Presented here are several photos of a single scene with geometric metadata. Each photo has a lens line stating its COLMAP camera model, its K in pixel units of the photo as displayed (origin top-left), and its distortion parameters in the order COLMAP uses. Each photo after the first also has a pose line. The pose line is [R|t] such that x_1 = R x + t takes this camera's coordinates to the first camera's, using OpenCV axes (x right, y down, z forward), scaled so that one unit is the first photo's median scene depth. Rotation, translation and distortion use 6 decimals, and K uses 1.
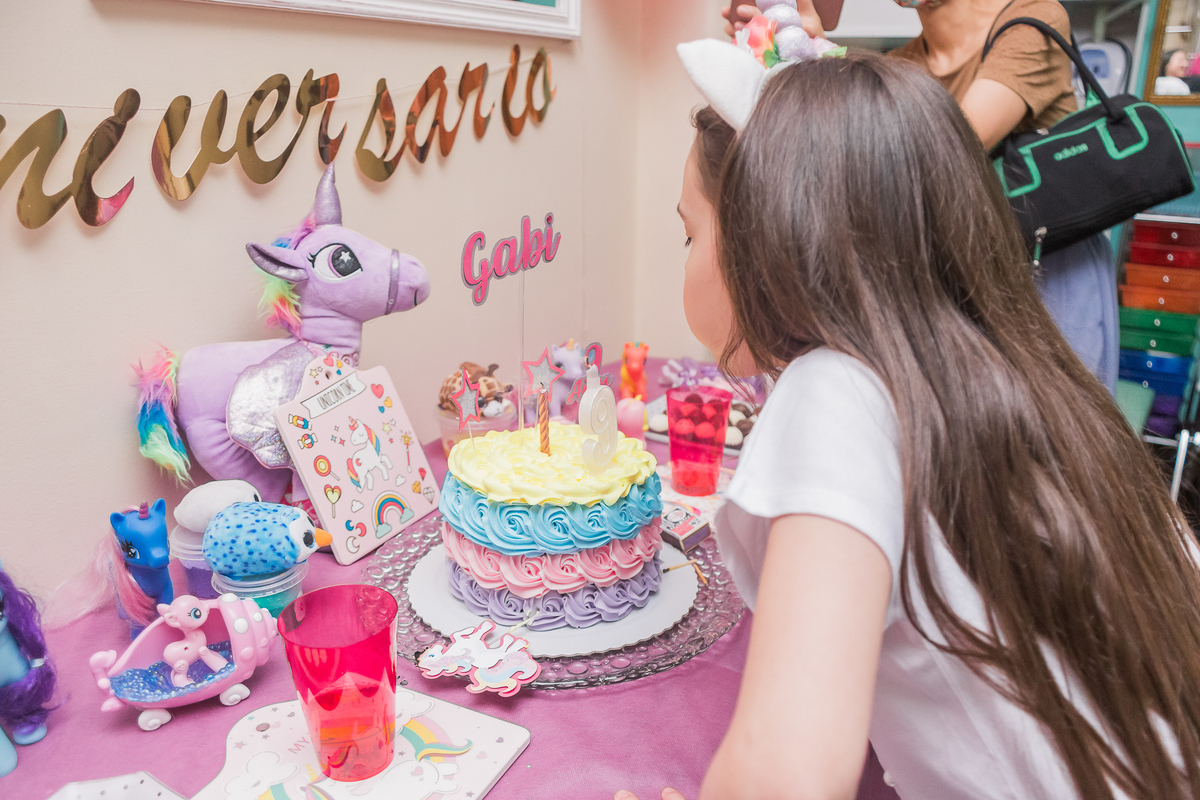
lens RADIAL K [[954.1, 0, 600.0], [0, 954.1, 400.0], [0, 0, 1]] dist [-0.064565, 0.012361]
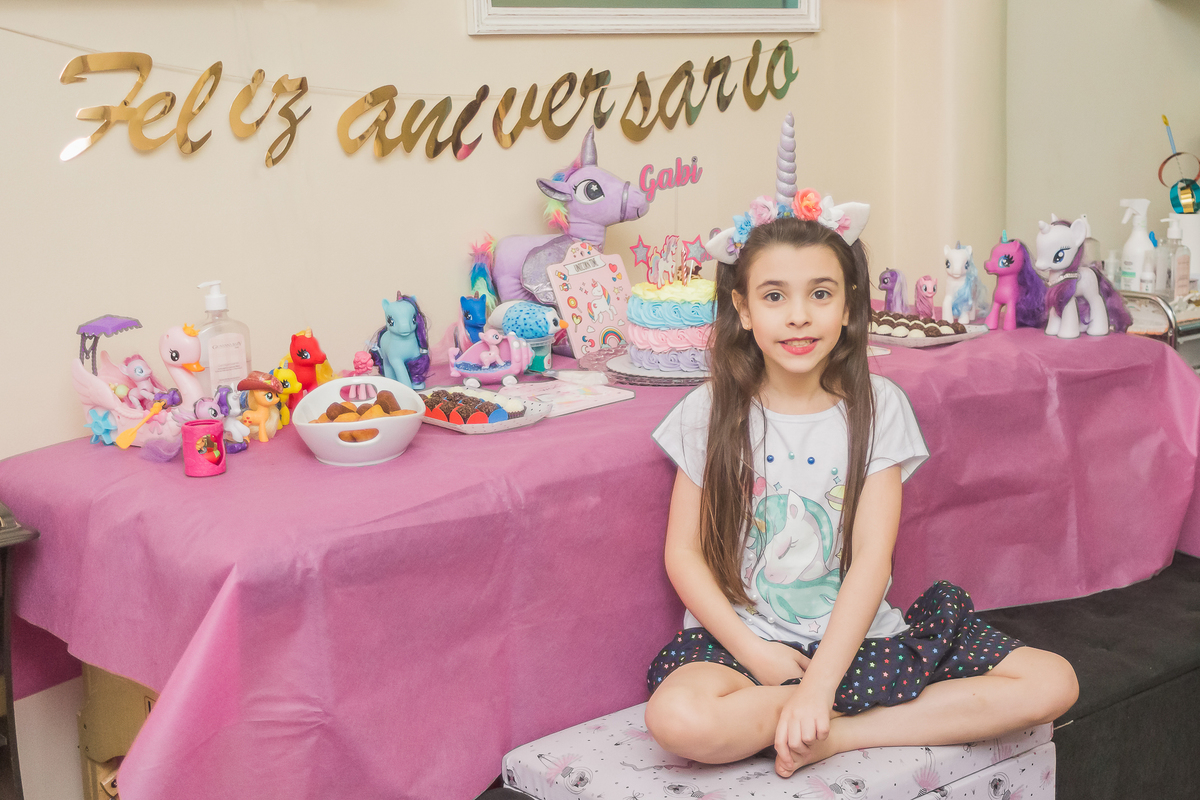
lens RADIAL K [[2002.1, 0, 727.0], [0, 2002.1, 400.7], [0, 0, 1]] dist [0.226255, 0.003563]
pose [[0.954092, 0.044434, -0.296198, 1.040962], [-0.077380, 0.991929, -0.100445, 0.580626], [0.289345, 0.118753, 0.949830, -2.308076]]
